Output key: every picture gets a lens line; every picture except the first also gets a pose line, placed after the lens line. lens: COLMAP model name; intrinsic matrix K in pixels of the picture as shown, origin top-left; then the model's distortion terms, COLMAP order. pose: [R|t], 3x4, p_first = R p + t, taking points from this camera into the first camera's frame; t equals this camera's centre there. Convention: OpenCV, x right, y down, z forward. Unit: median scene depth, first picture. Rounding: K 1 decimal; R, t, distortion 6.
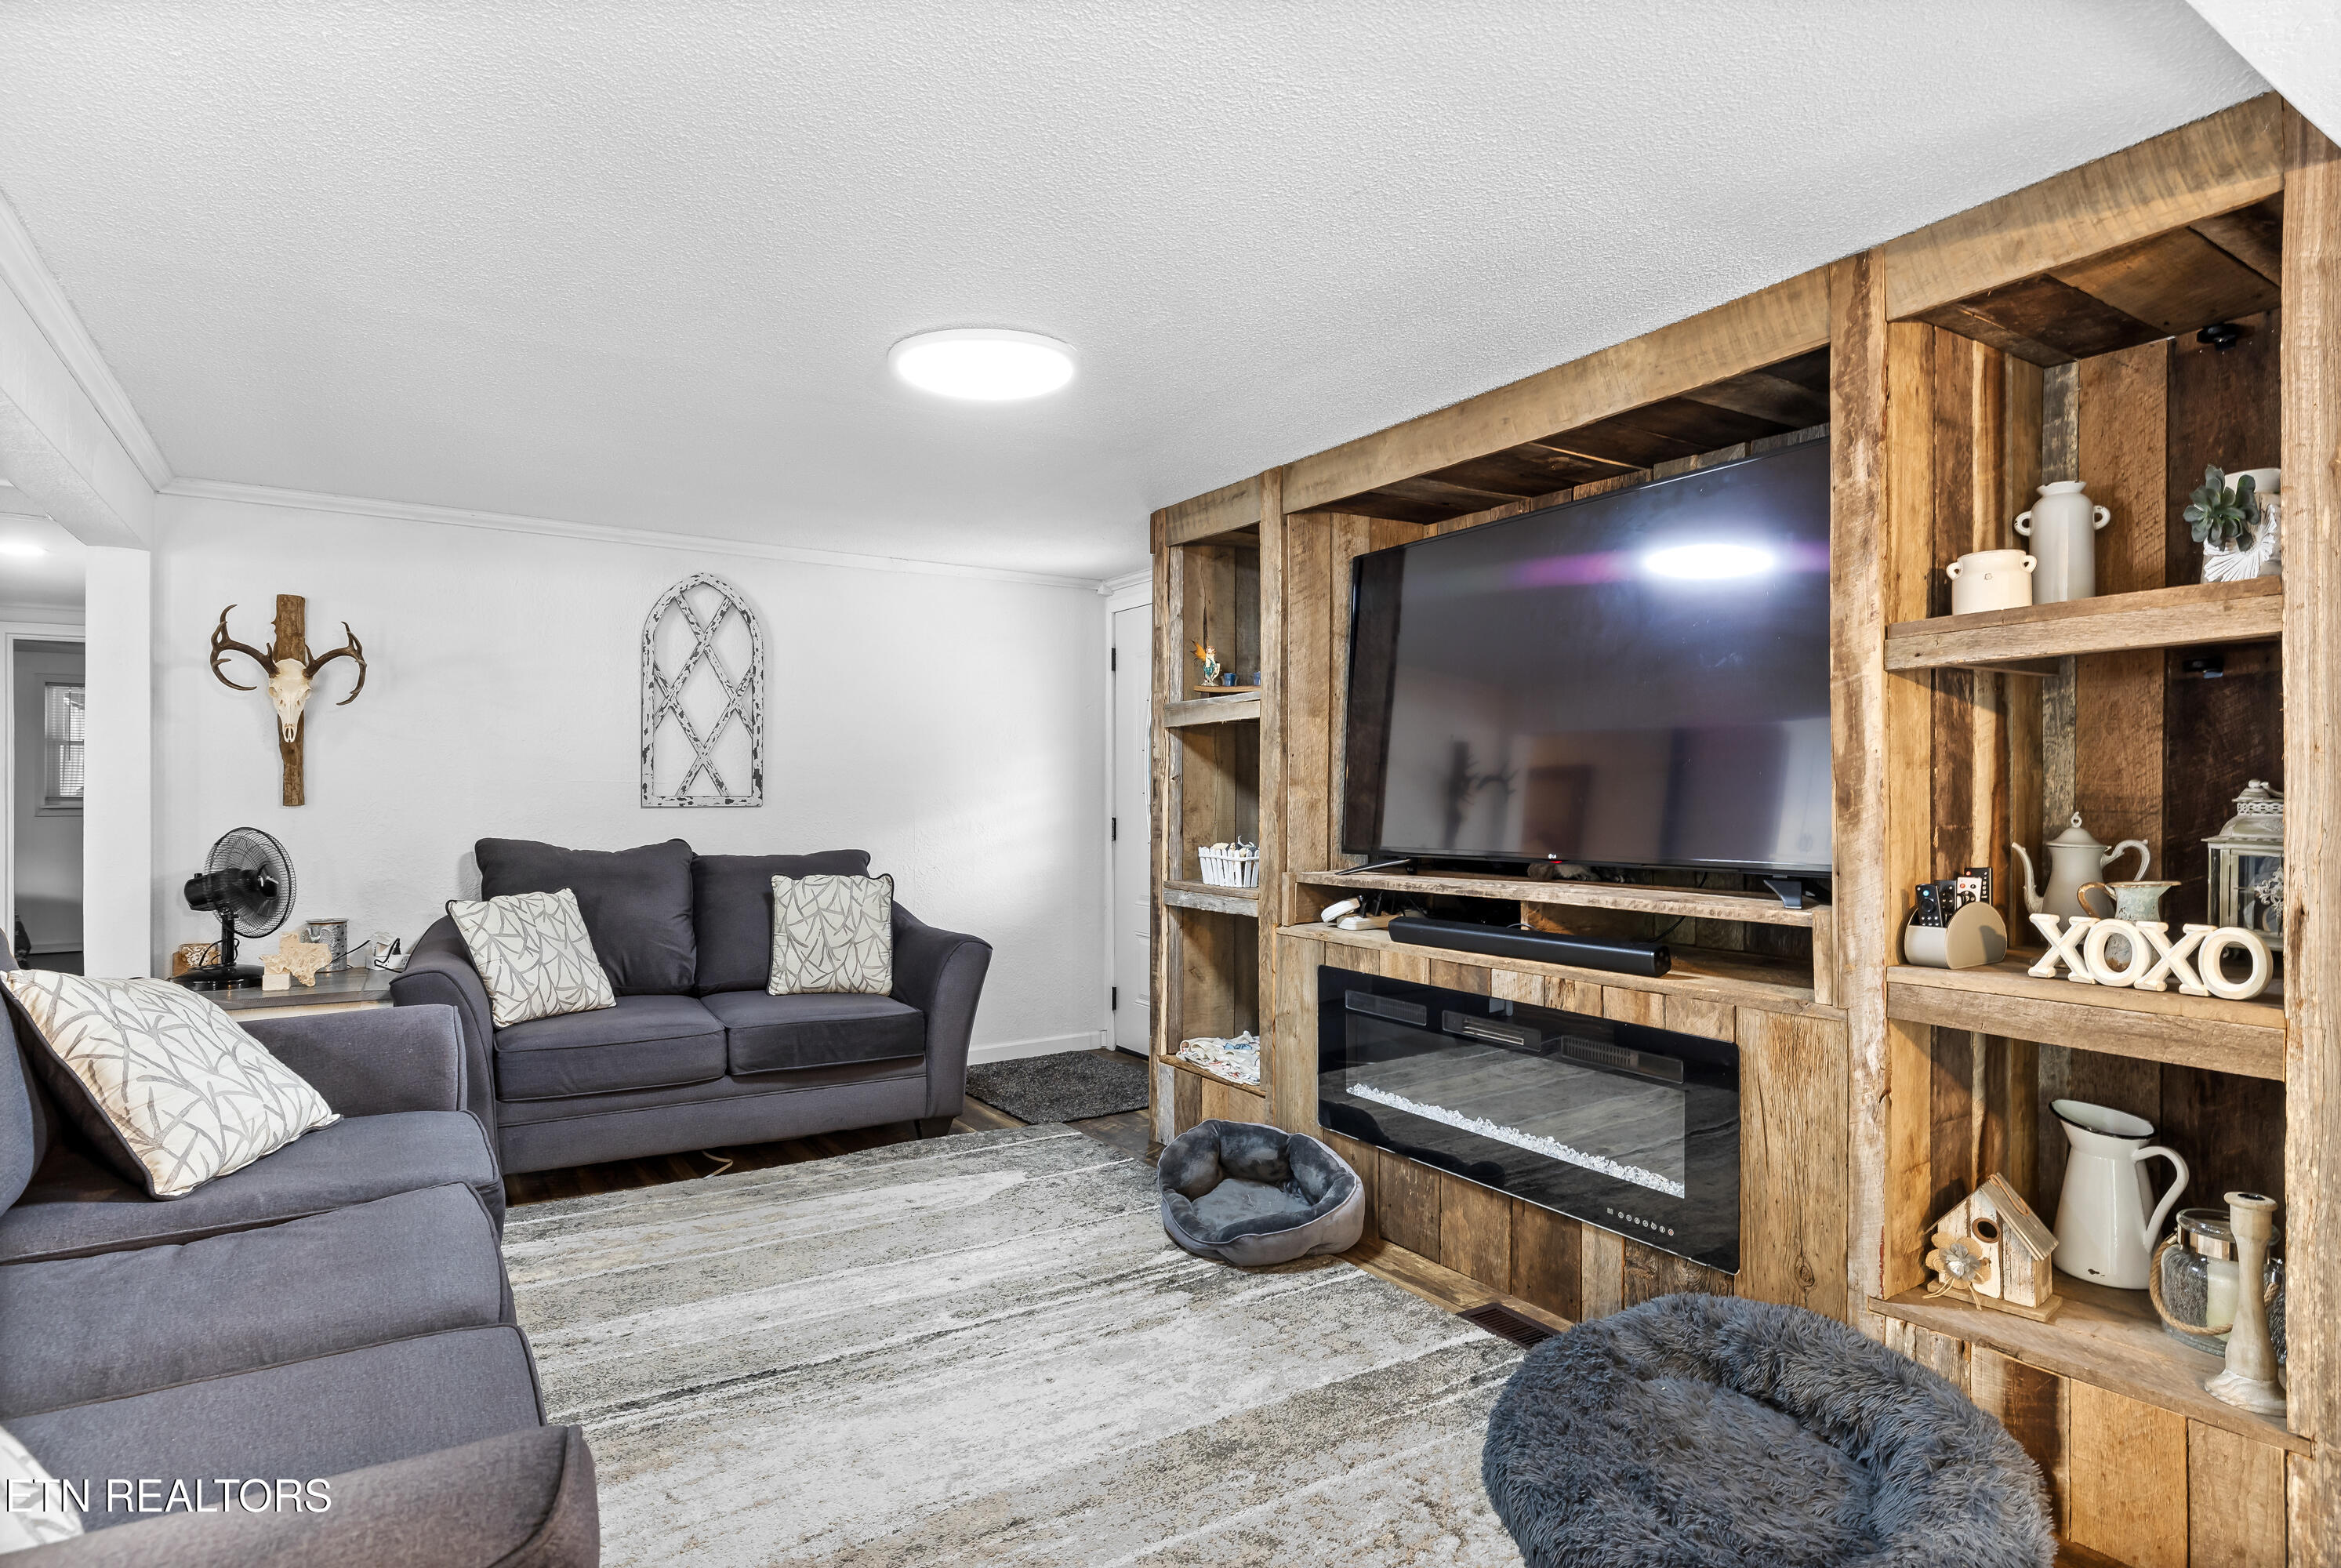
lens RADIAL K [[1180.9, 0, 1173.7], [0, 1180.9, 797.4], [0, 0, 1]] dist [-0.002079, -0.001063]
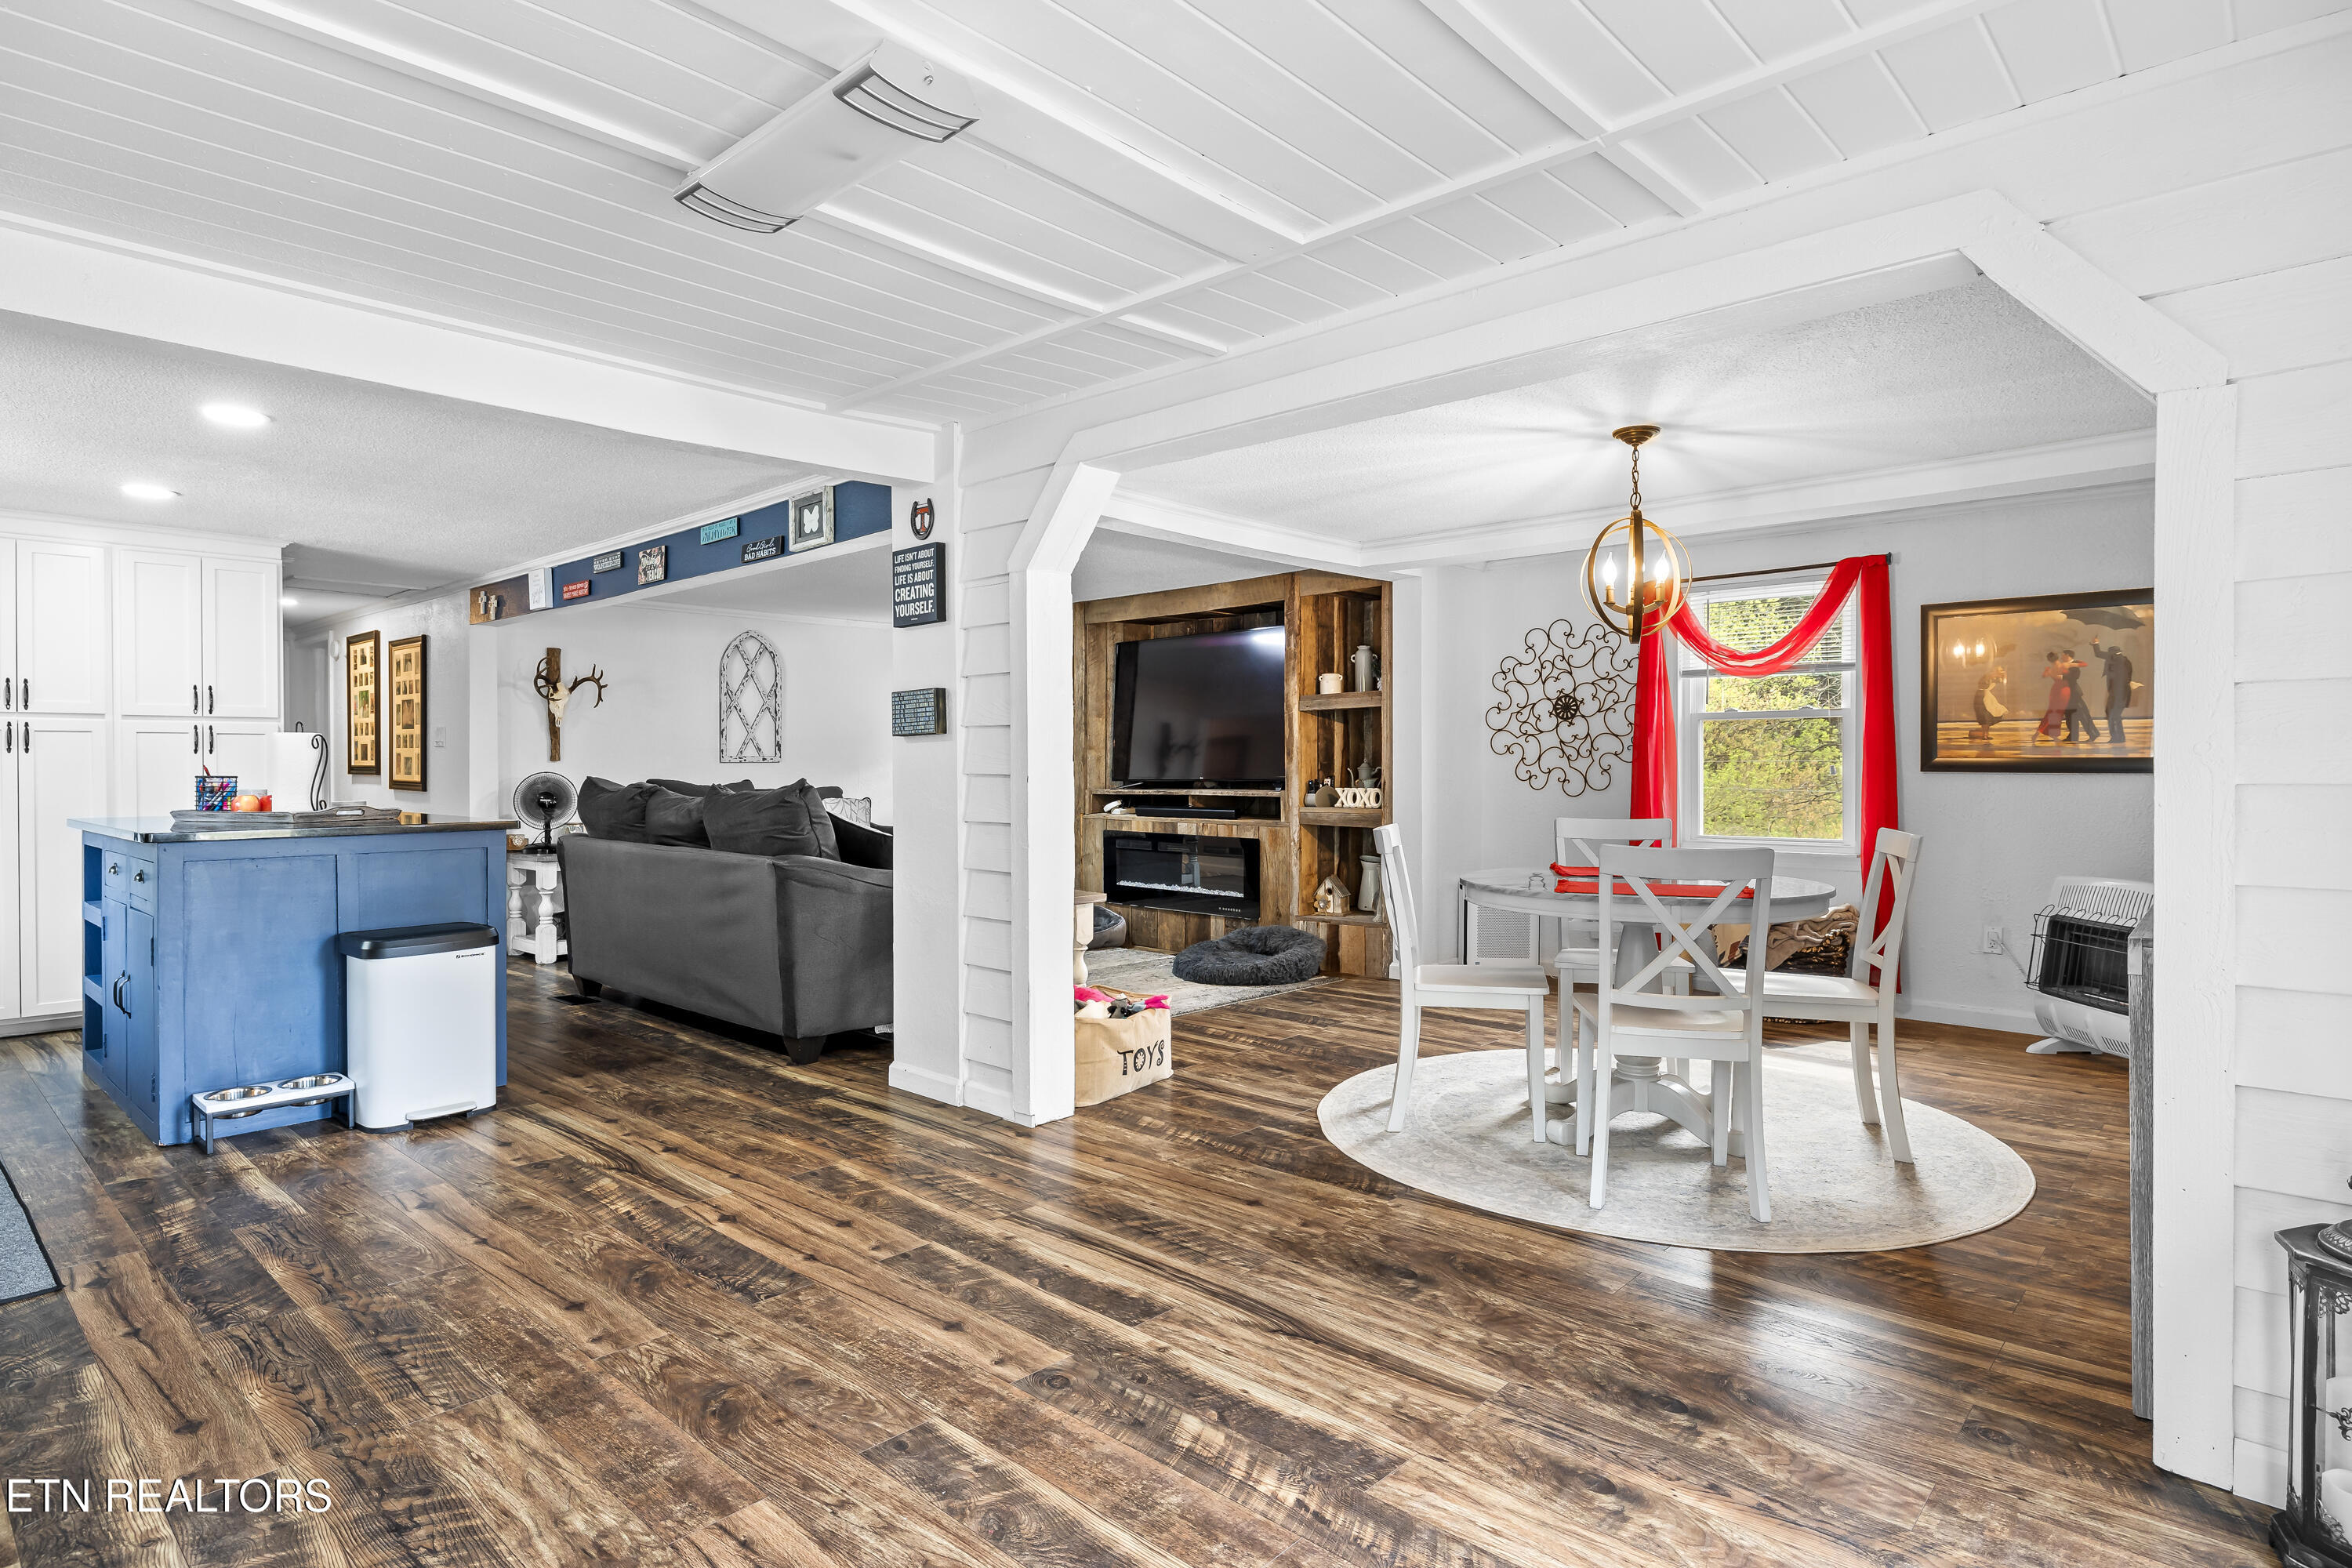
lens RADIAL K [[1275.4, 0, 1113.2], [0, 1275.4, 778.7], [0, 0, 1]] dist [0.000081, -0.000063]
pose [[0.981517, -0.006231, 0.191276, -0.360300], [0.004151, 0.999928, 0.011273, 0.020588], [-0.191332, -0.010271, 0.981472, -1.539111]]
